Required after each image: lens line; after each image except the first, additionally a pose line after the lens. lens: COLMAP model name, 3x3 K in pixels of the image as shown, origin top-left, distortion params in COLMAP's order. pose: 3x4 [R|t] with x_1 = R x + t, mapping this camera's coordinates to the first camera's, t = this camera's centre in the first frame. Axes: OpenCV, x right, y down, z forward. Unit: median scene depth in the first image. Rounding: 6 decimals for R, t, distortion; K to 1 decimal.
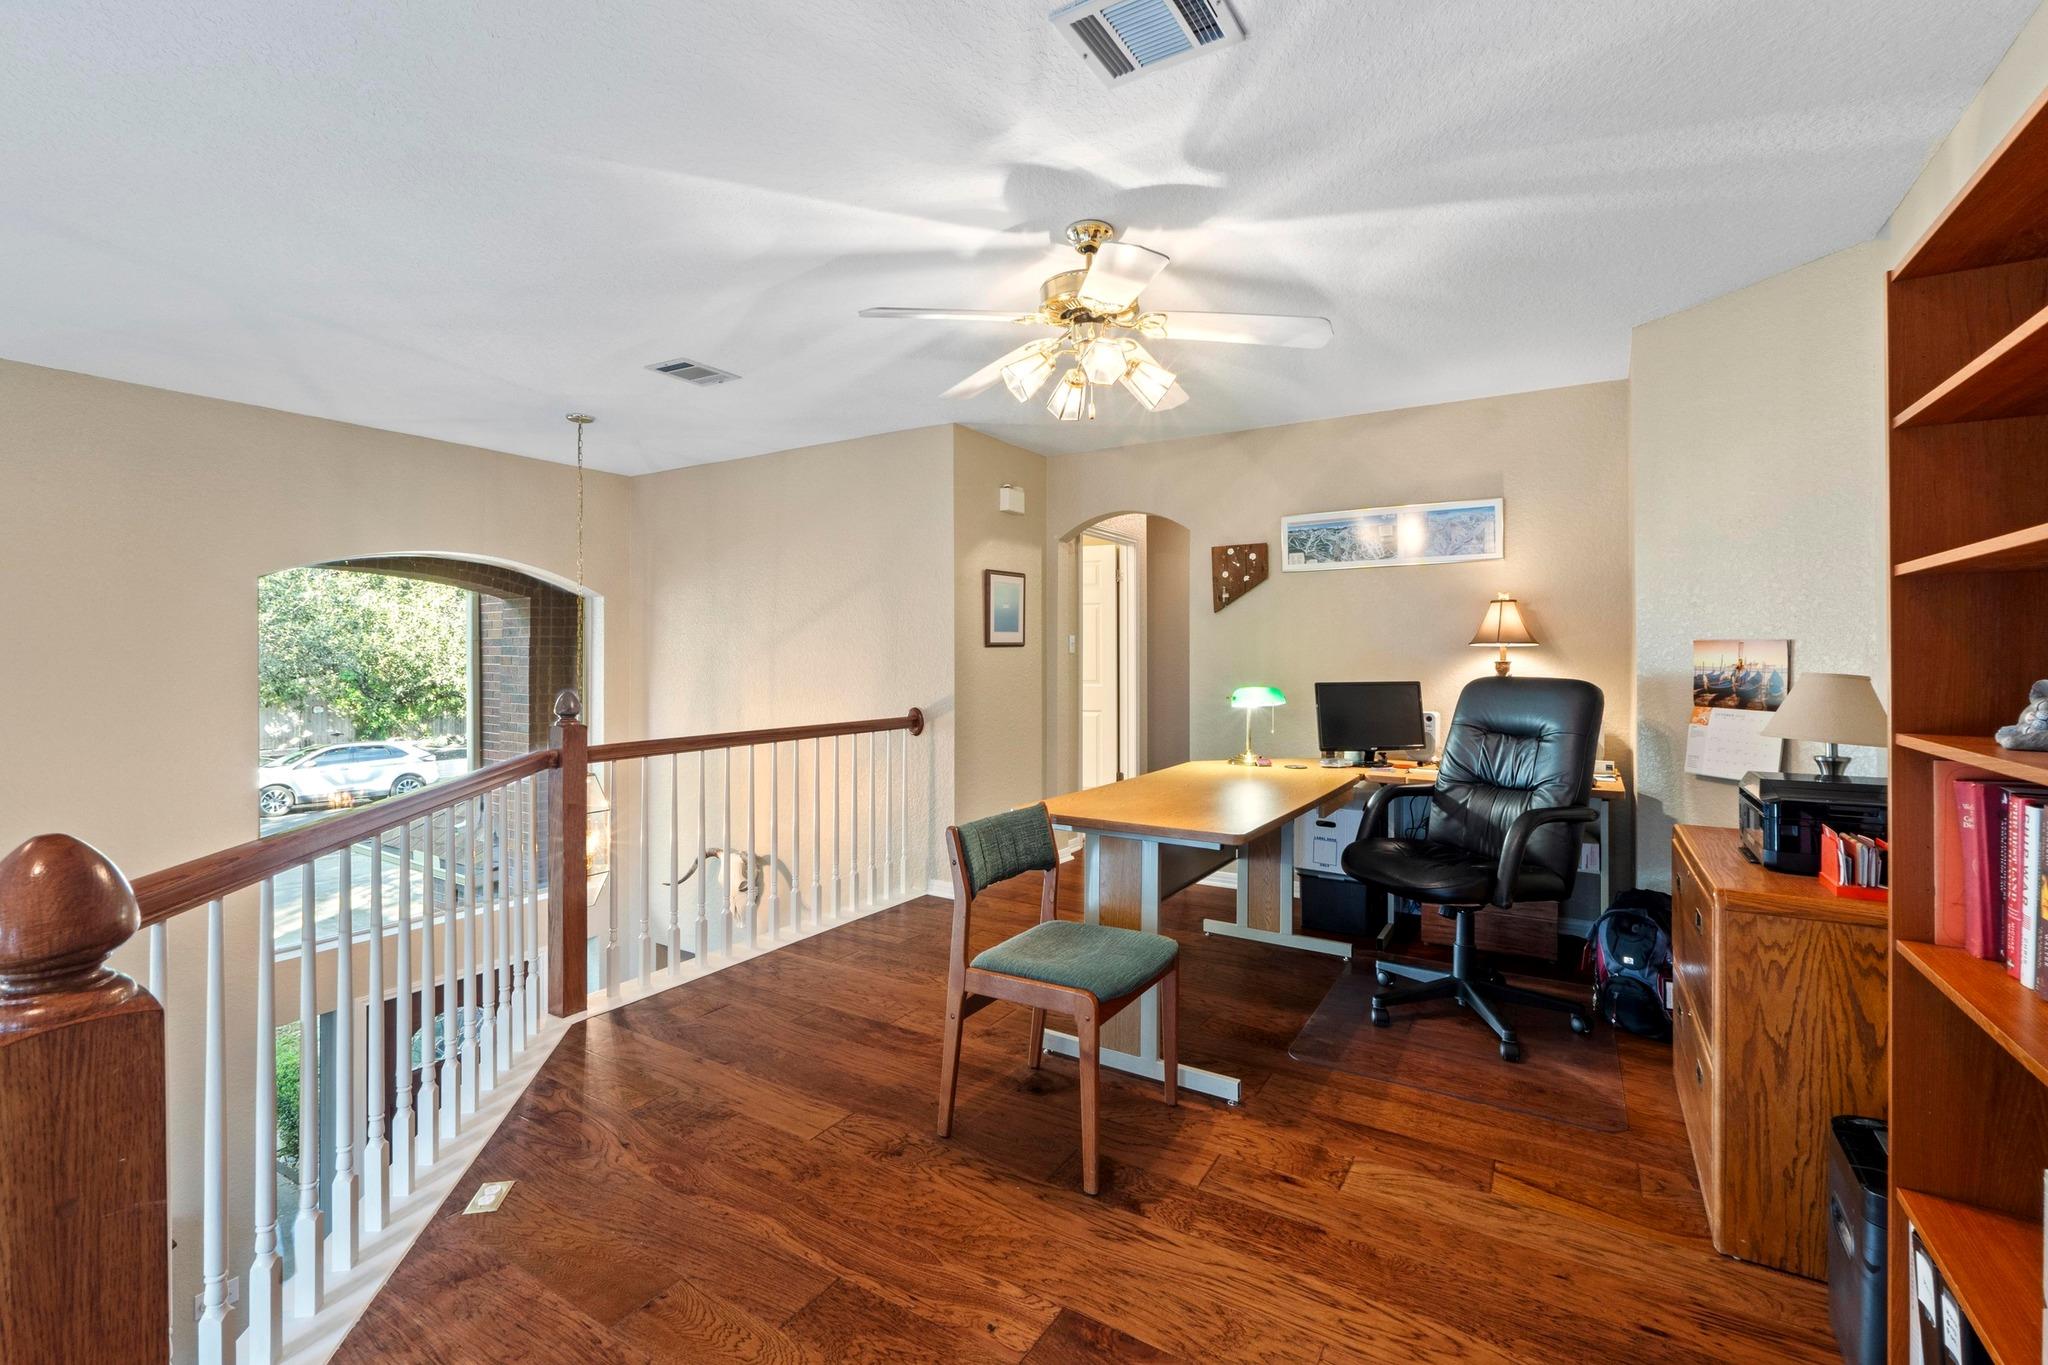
lens RADIAL K [[885.5, 0, 1025.5], [0, 885.5, 666.5], [0, 0, 1]] dist [-0.003801, -0.001213]
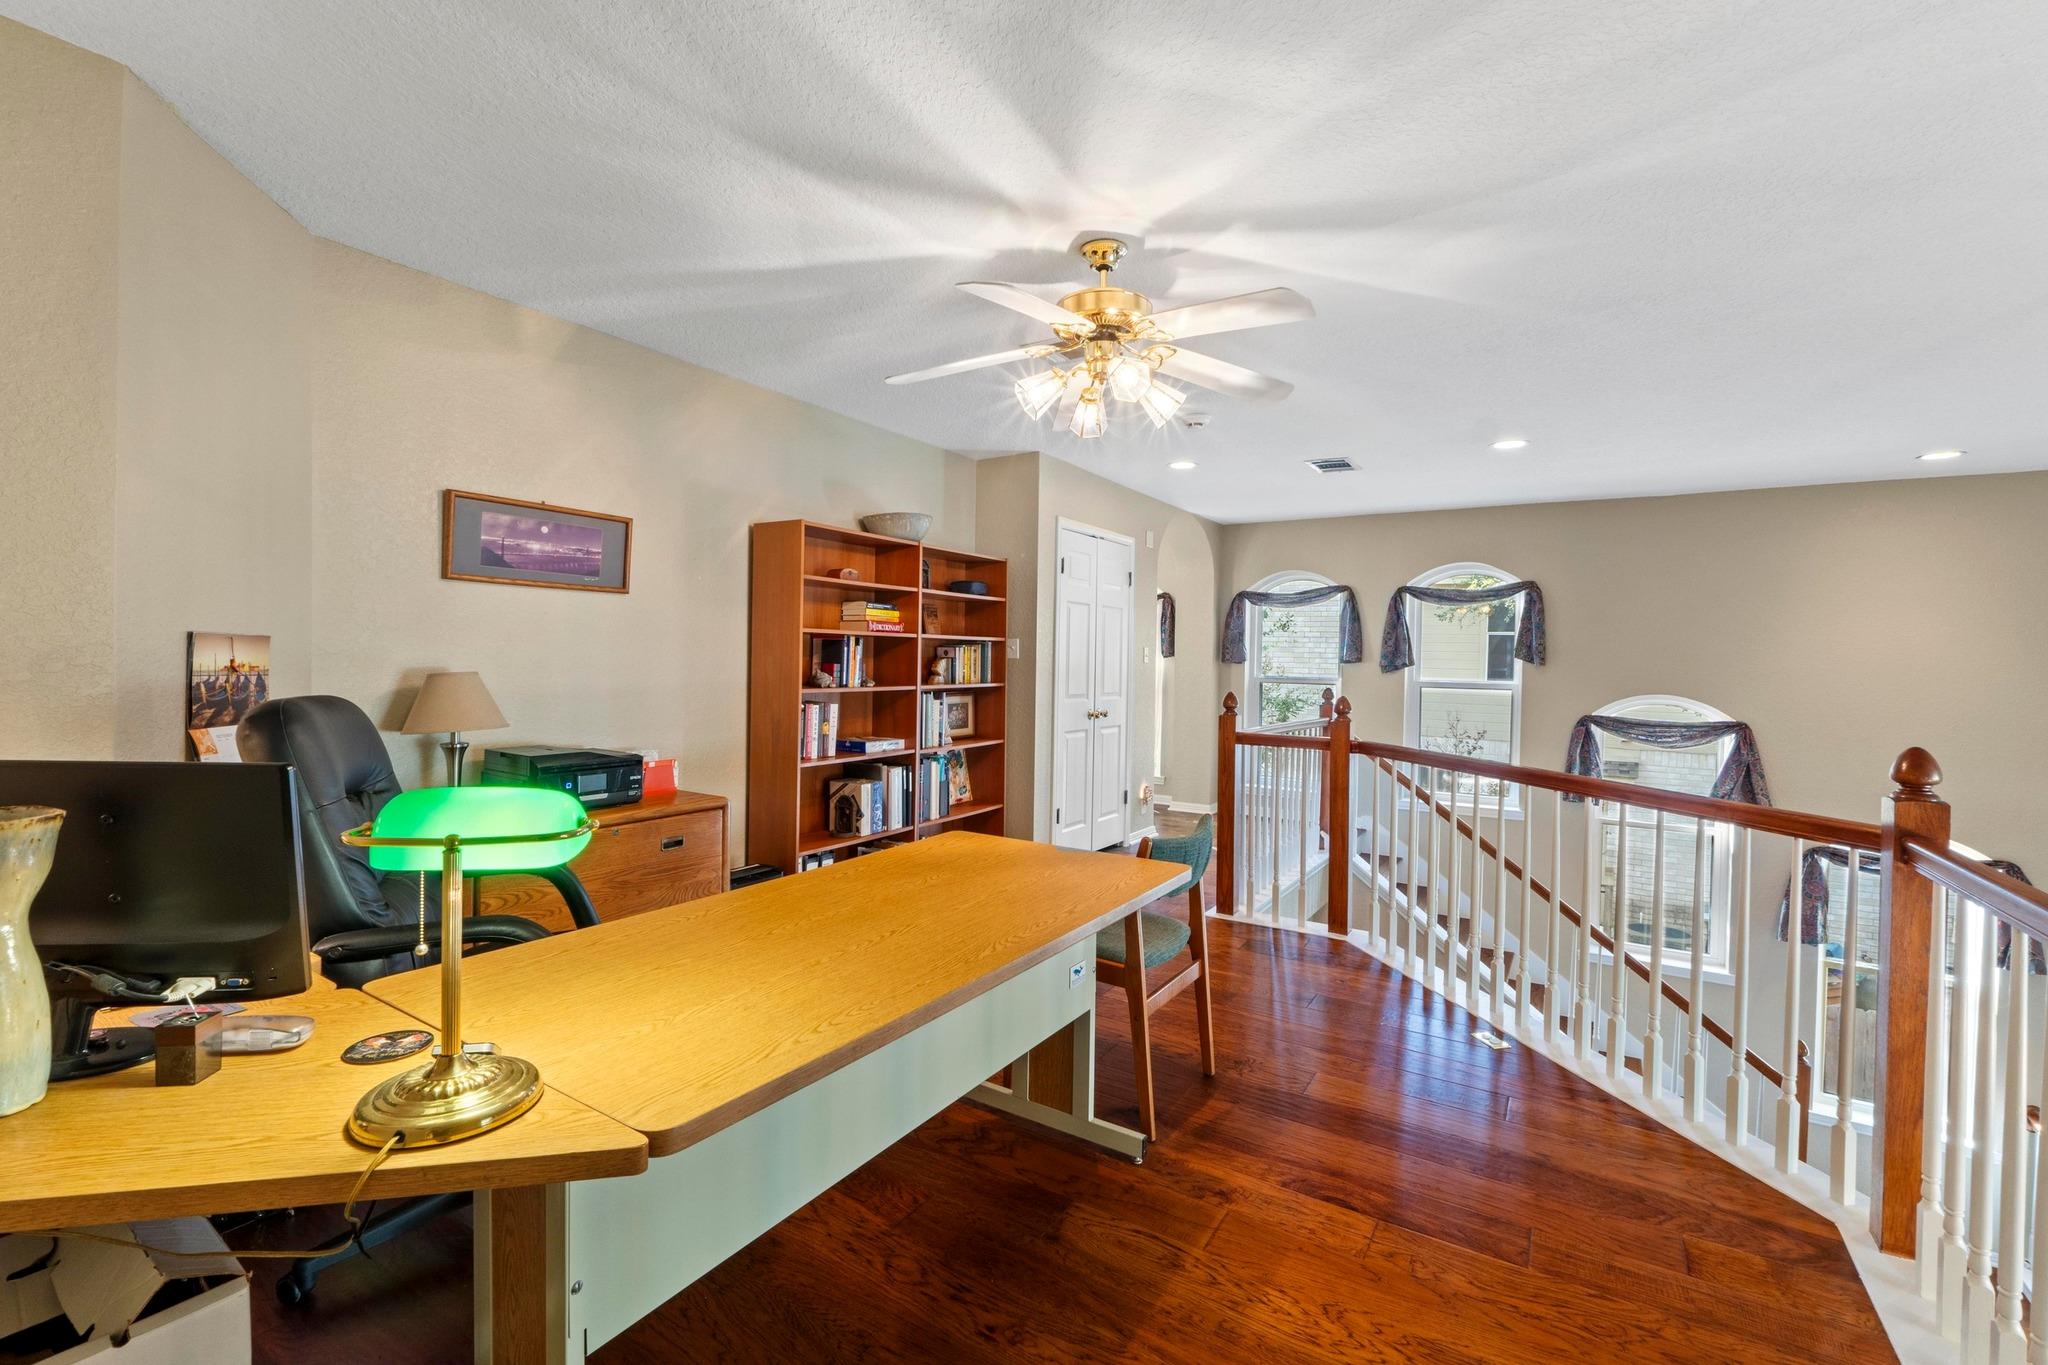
lens RADIAL K [[885.5, 0, 1021.1], [0, 885.5, 673.6], [0, 0, 1]] dist [-0.003801, -0.001213]
pose [[-0.999609, -0.019171, 0.020346, 0.133945], [-0.018771, 0.999630, 0.019684, -0.027455], [-0.020716, 0.019295, -0.999599, 1.981313]]
